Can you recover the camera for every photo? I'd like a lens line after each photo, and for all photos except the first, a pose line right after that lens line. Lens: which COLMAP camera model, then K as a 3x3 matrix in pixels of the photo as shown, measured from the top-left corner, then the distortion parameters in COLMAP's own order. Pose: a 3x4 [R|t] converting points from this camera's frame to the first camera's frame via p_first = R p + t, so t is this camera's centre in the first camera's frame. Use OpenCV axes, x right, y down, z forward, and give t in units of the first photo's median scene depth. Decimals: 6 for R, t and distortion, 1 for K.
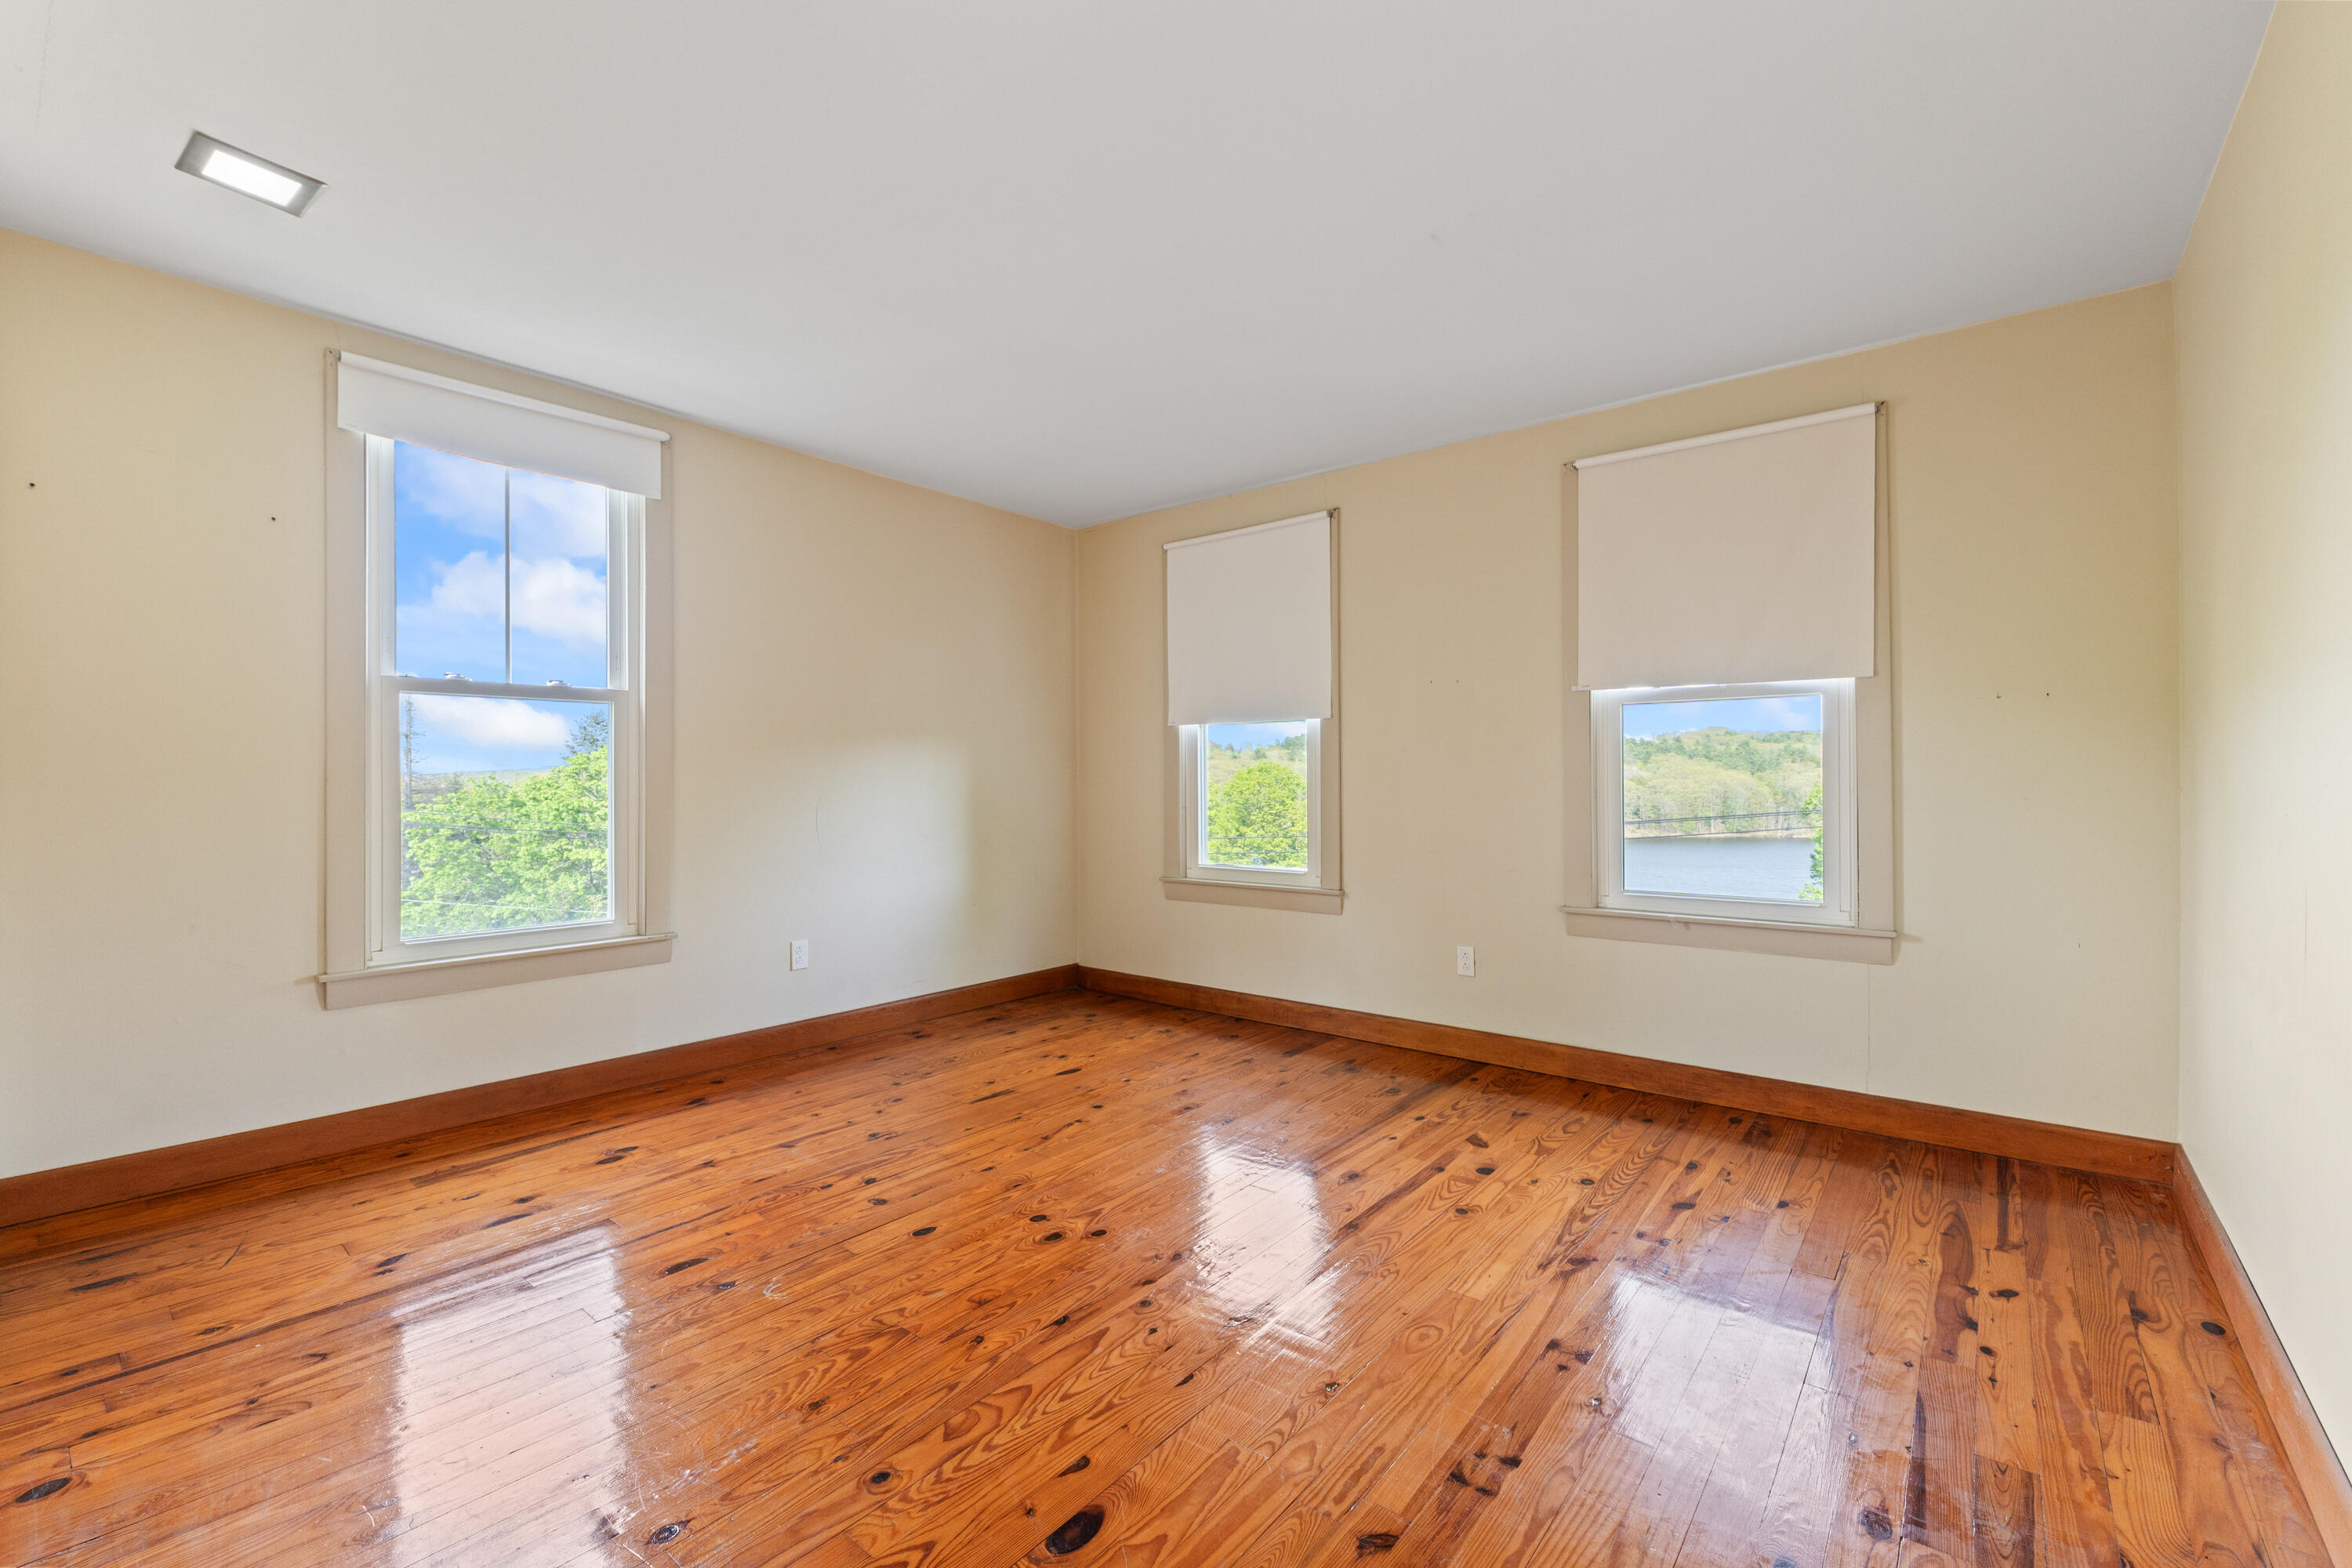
lens RADIAL K [[994.1, 0, 1177.5], [0, 994.1, 778.4], [0, 0, 1]] dist [-0.007550, -0.000918]
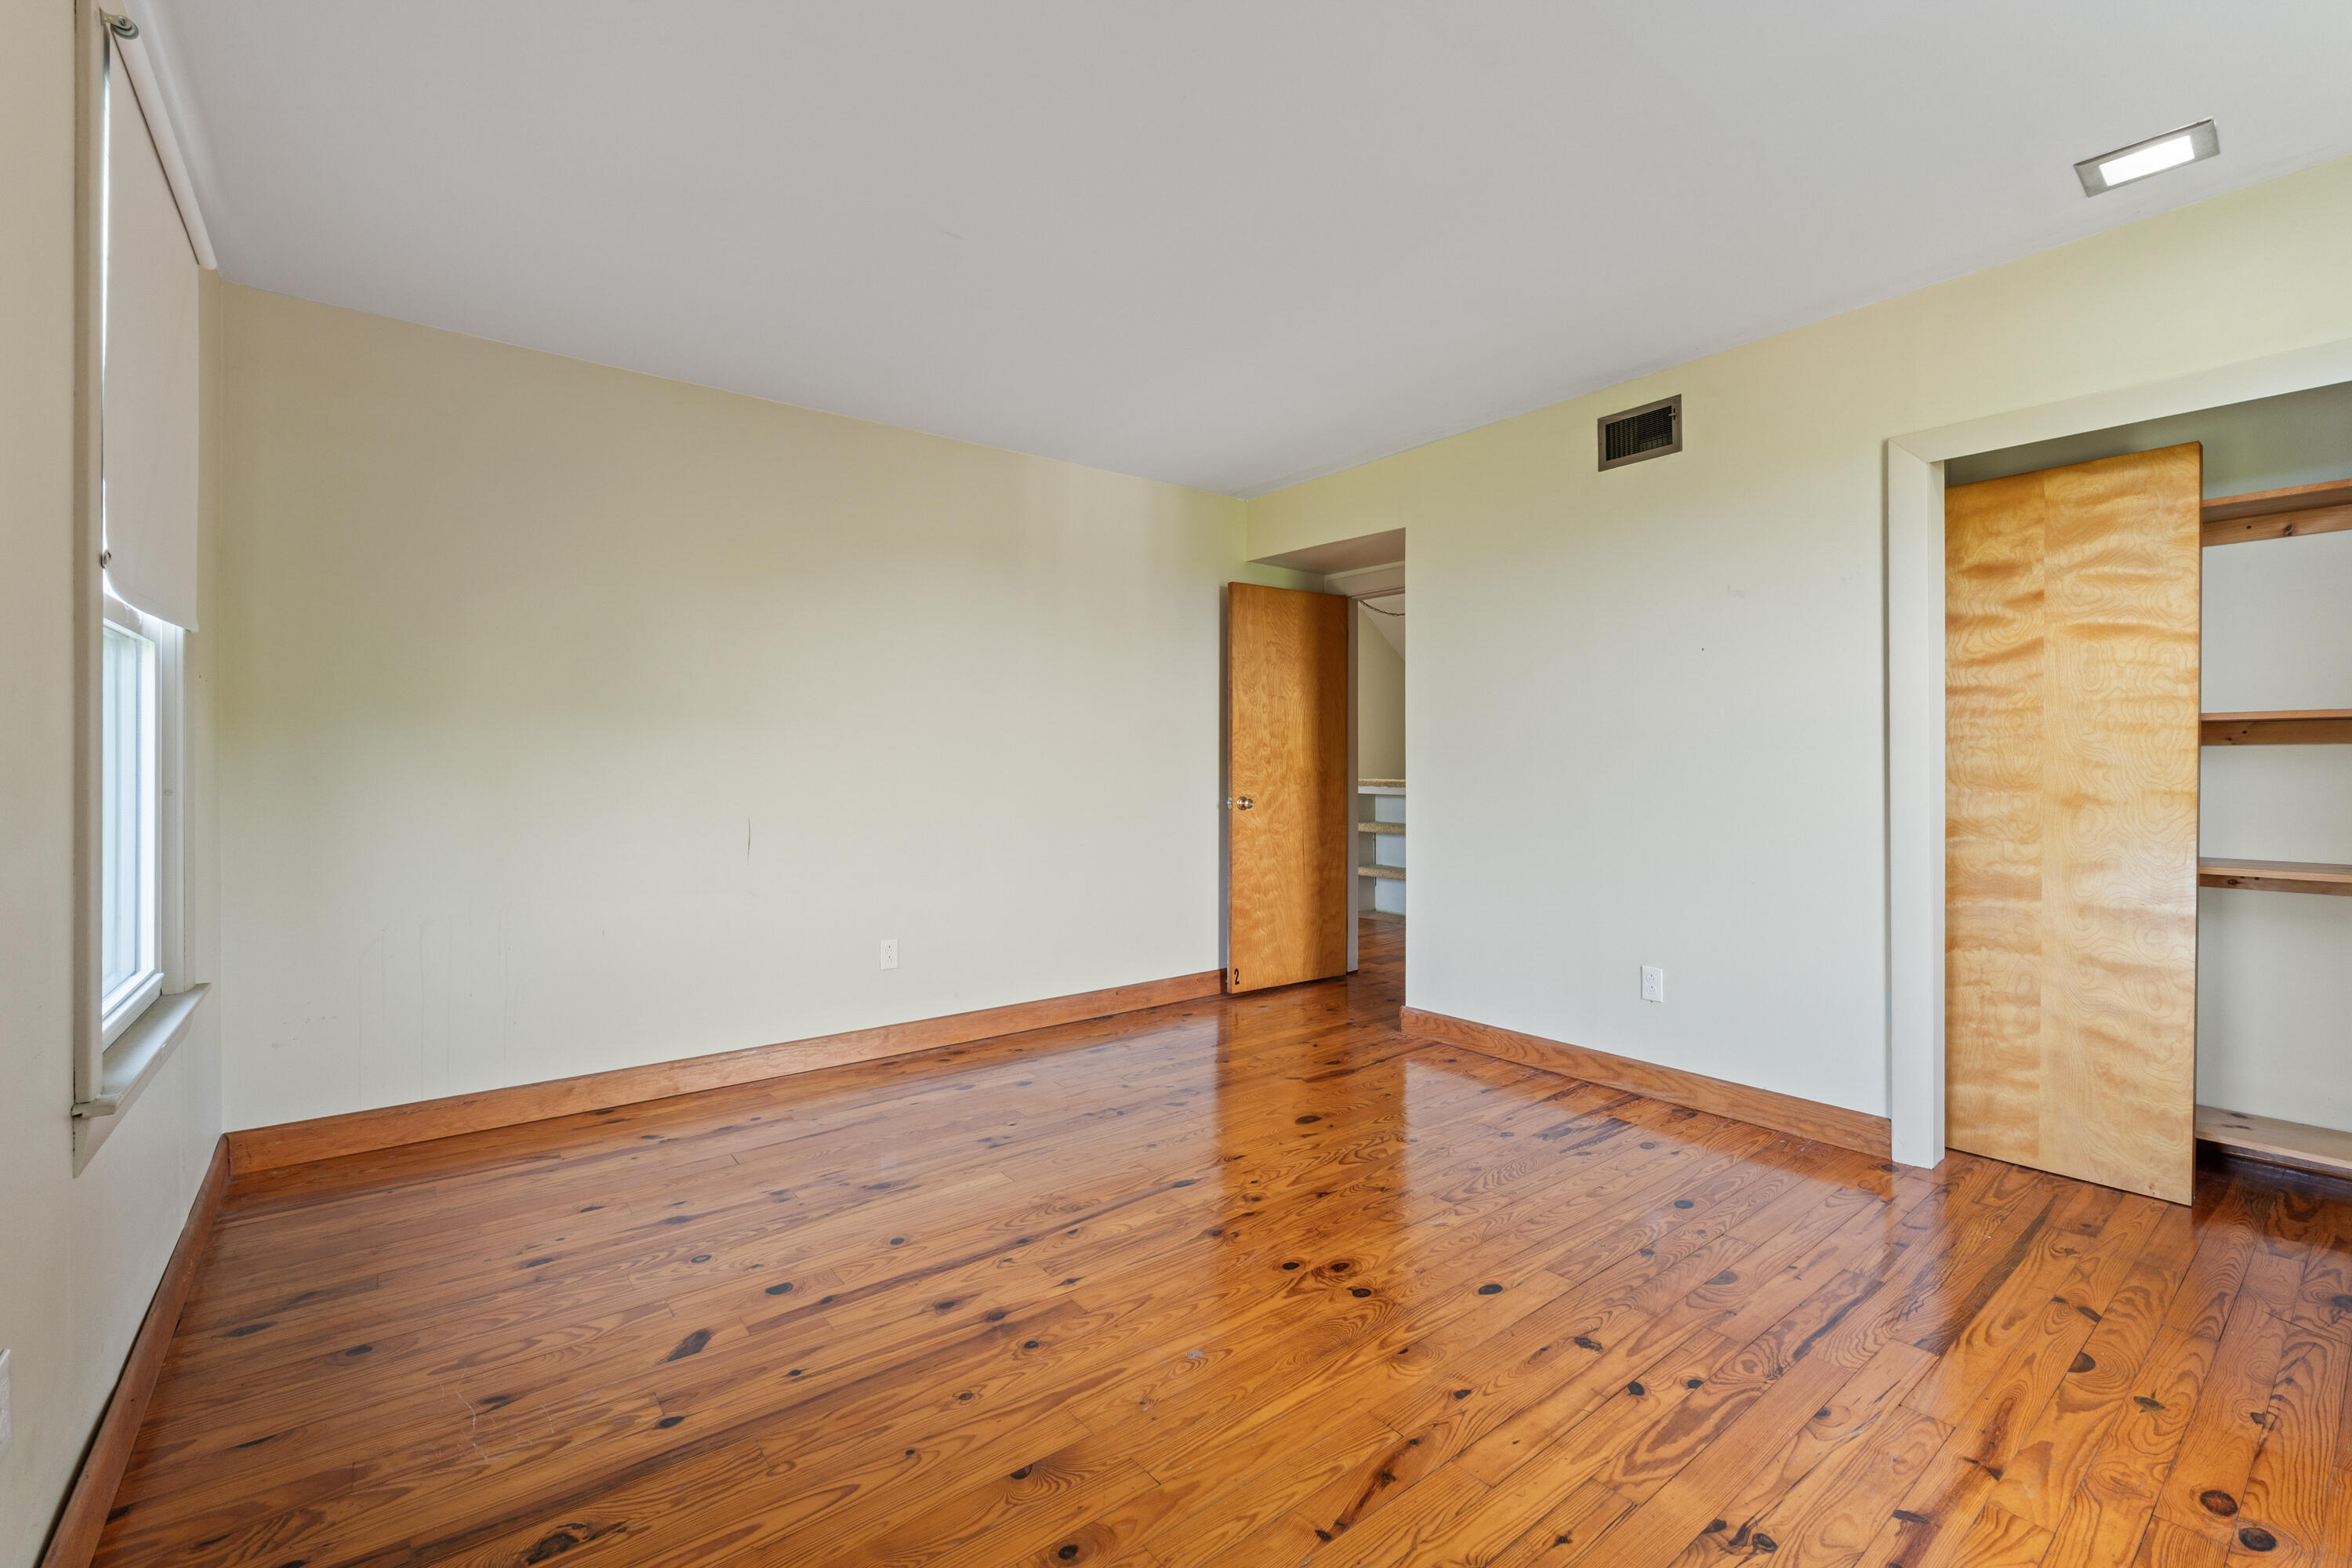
lens RADIAL K [[994.1, 0, 1174.1], [0, 994.1, 771.5], [0, 0, 1]] dist [-0.007550, -0.000918]
pose [[-0.976684, 0.001193, 0.214681, -0.164137], [0.002349, 0.999984, 0.005127, -0.005905], [-0.214671, 0.005512, -0.976671, 1.837085]]
